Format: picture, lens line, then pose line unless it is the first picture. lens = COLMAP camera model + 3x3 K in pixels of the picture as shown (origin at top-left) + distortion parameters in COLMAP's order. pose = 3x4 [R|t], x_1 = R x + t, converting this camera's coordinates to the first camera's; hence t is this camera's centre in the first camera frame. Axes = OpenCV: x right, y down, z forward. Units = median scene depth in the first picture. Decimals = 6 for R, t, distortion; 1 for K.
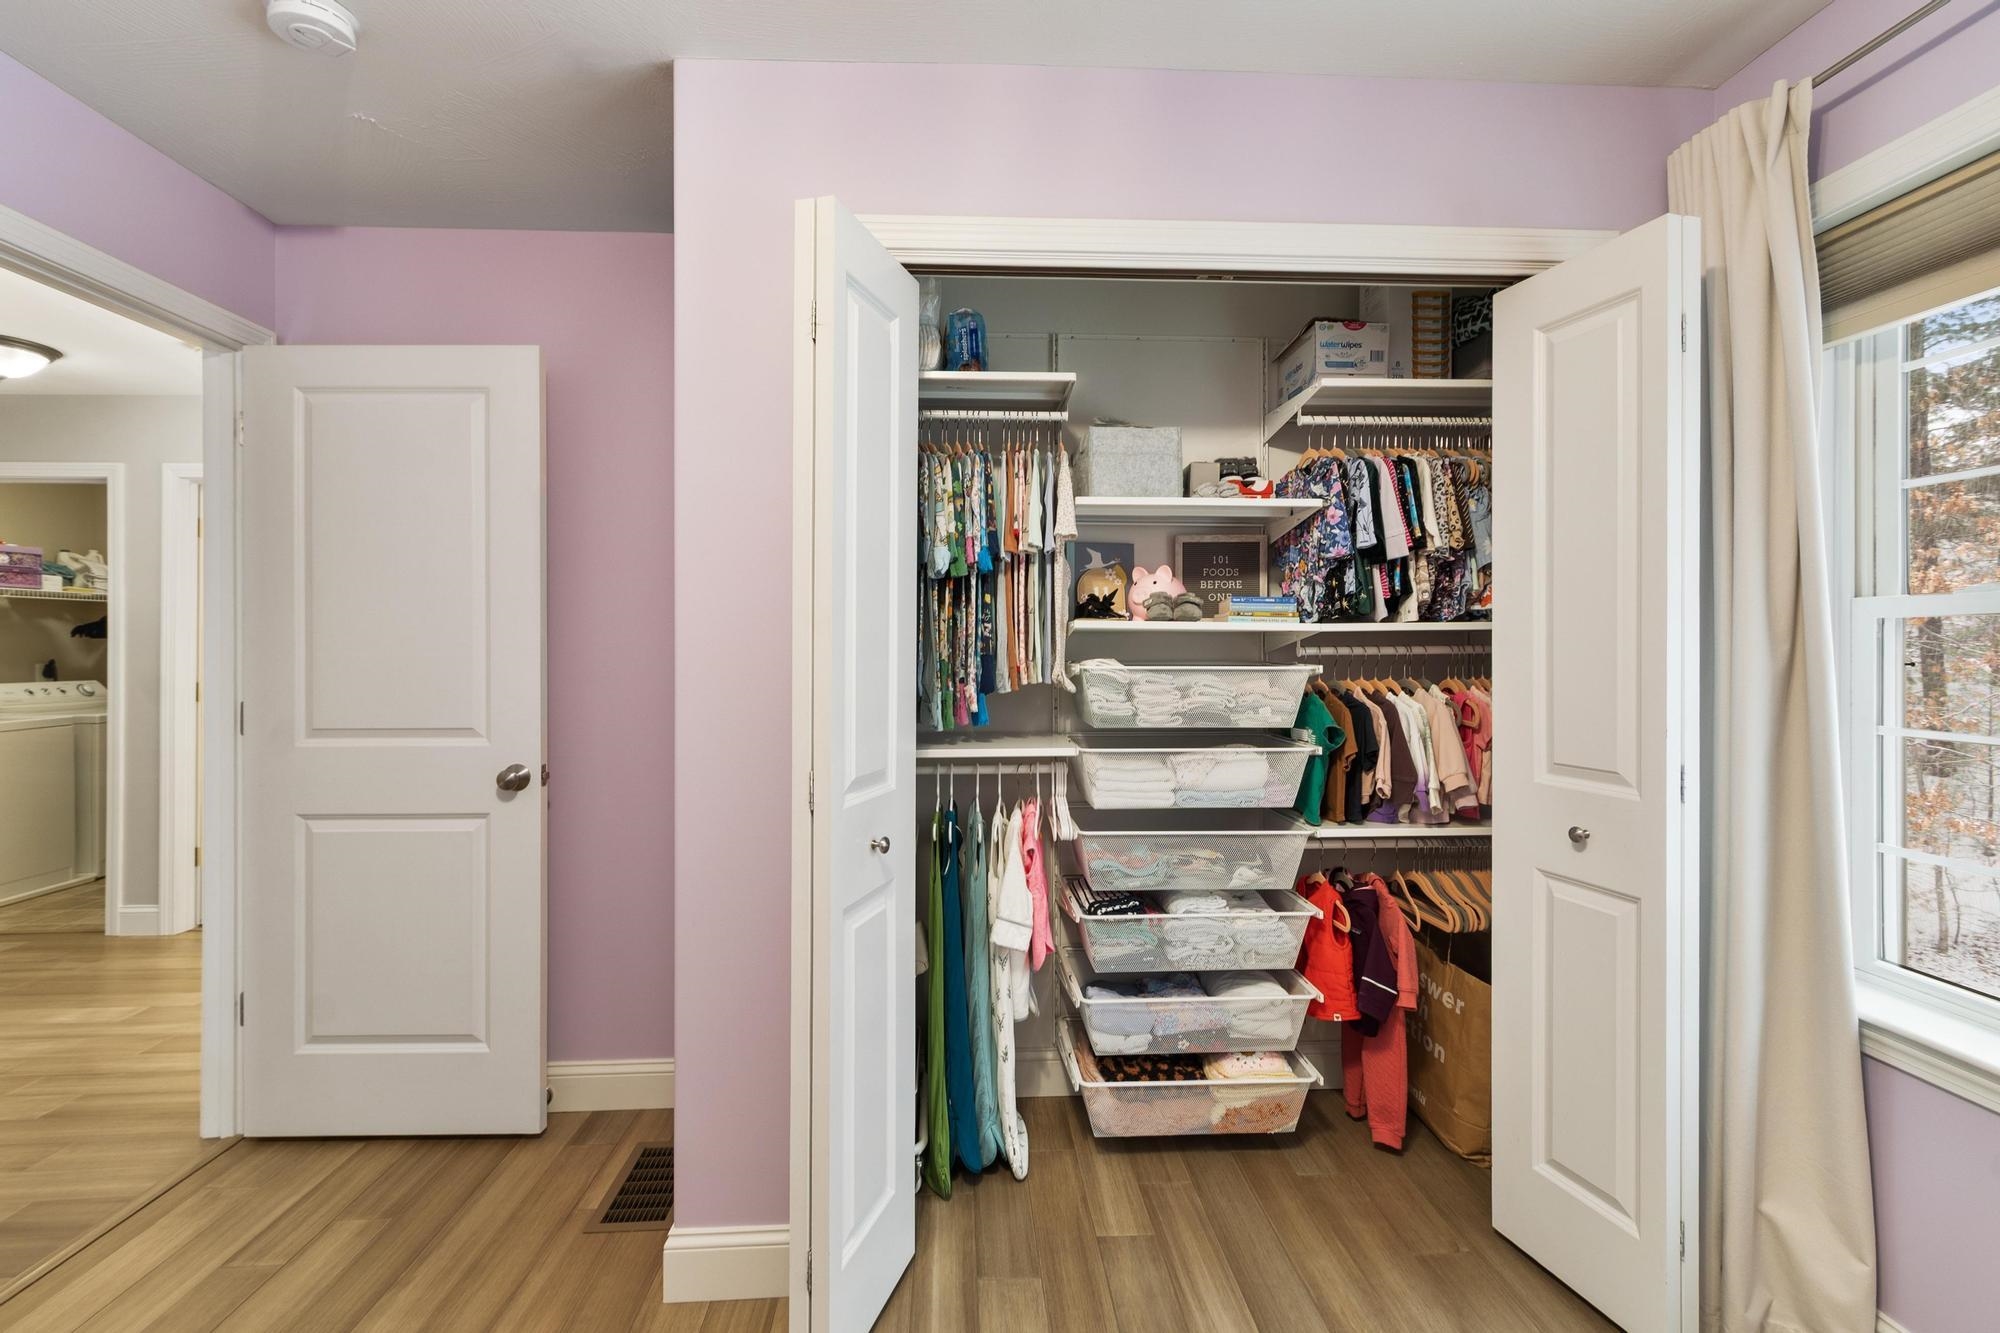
lens RADIAL K [[882.5, 0, 996.8], [0, 882.5, 645.8], [0, 0, 1]] dist [0.000336, -0.000496]
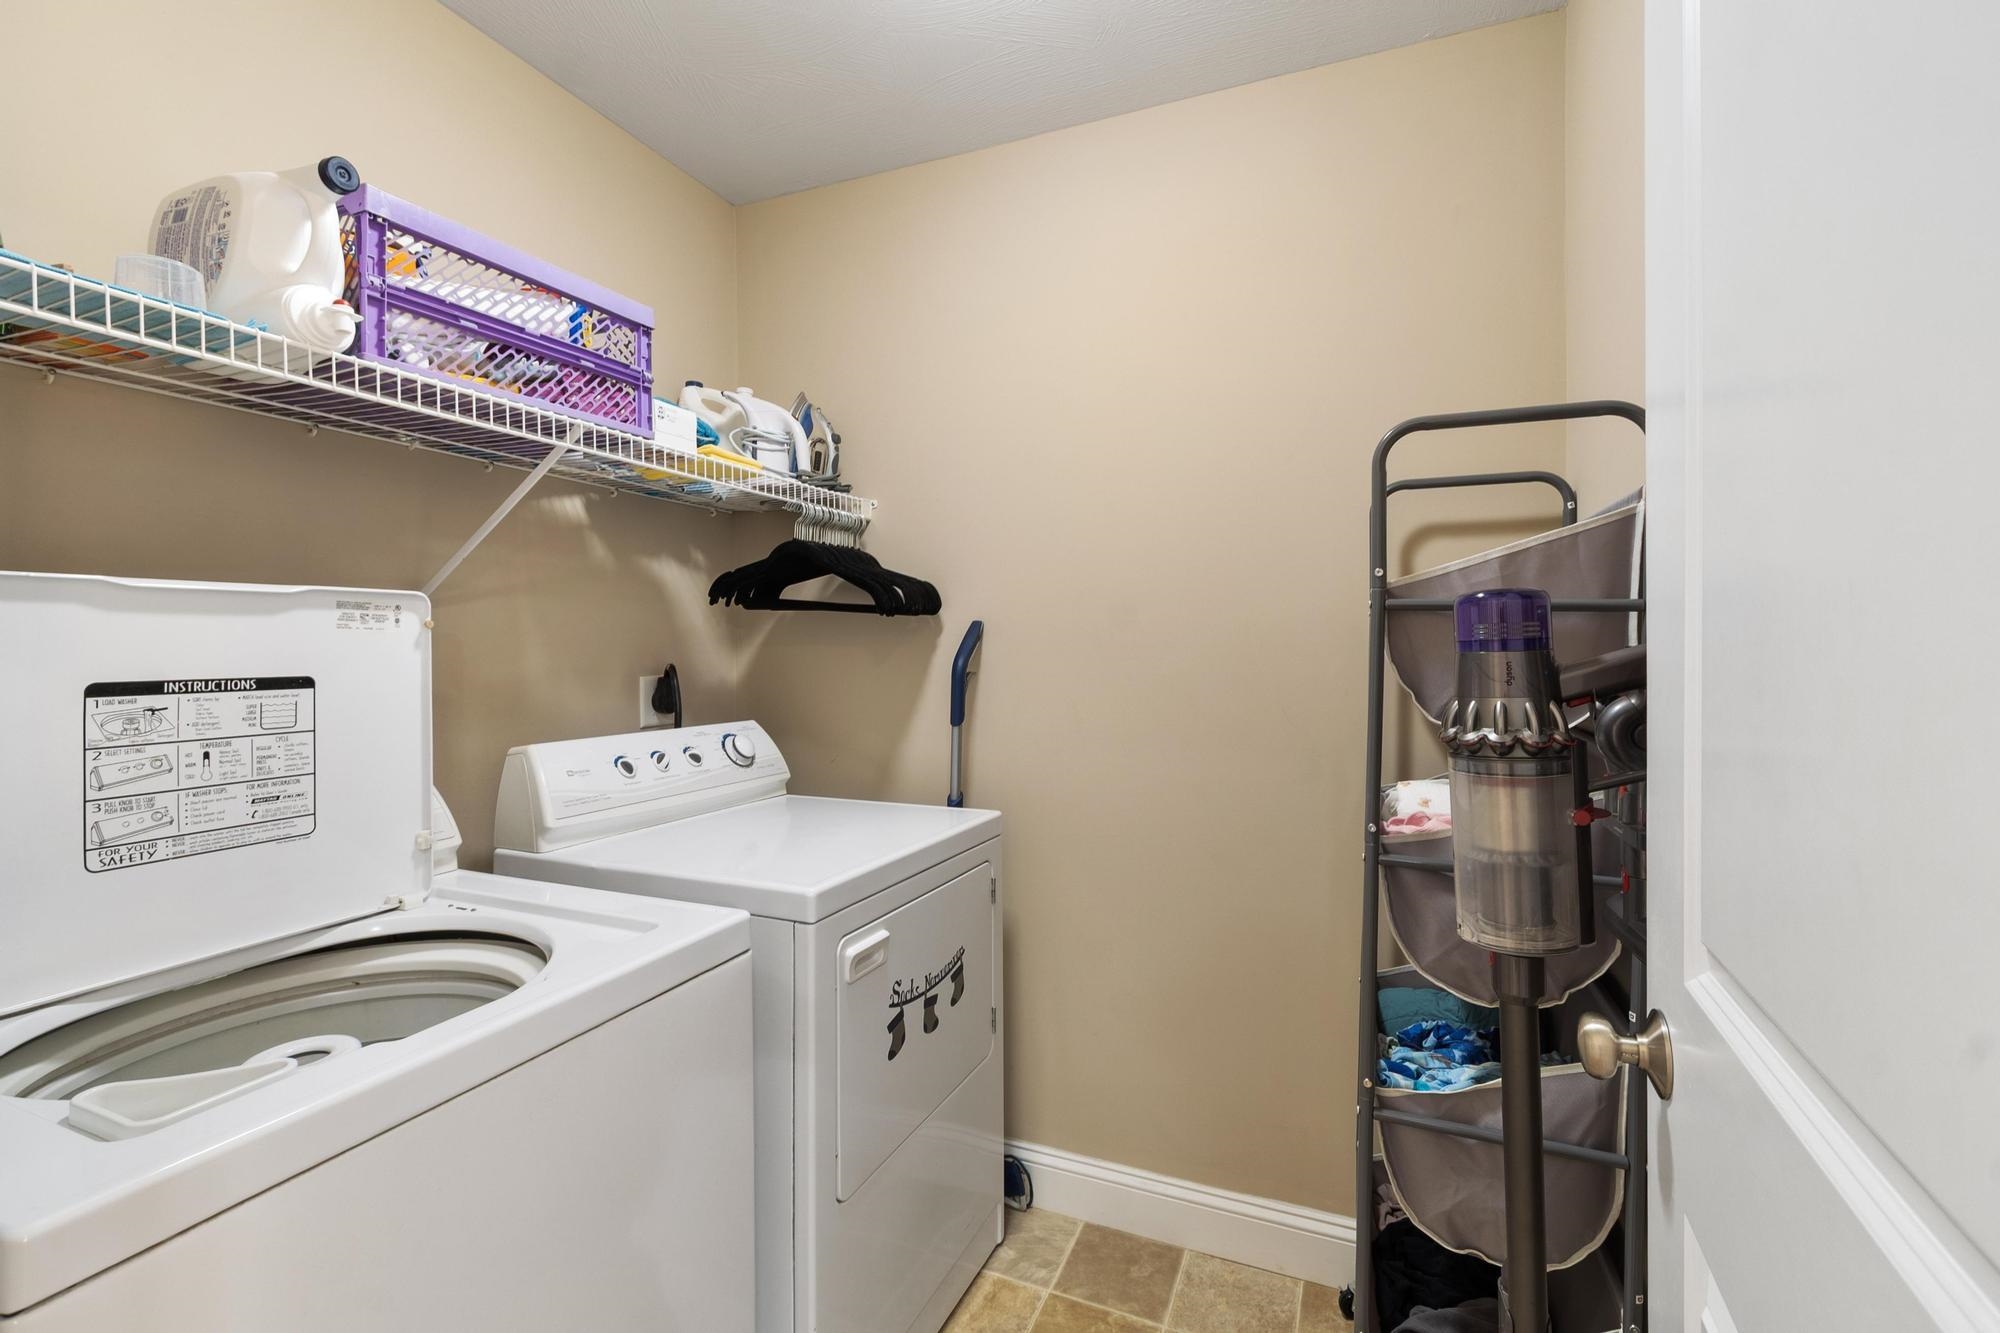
lens RADIAL K [[882.5, 0, 996.3], [0, 882.5, 649.0], [0, 0, 1]] dist [0.000336, -0.000496]
pose [[0.901084, 0.004325, -0.433623, -0.767232], [-0.003260, 0.999990, 0.003201, 0.006810], [0.433633, -0.001471, 0.901089, 0.706946]]
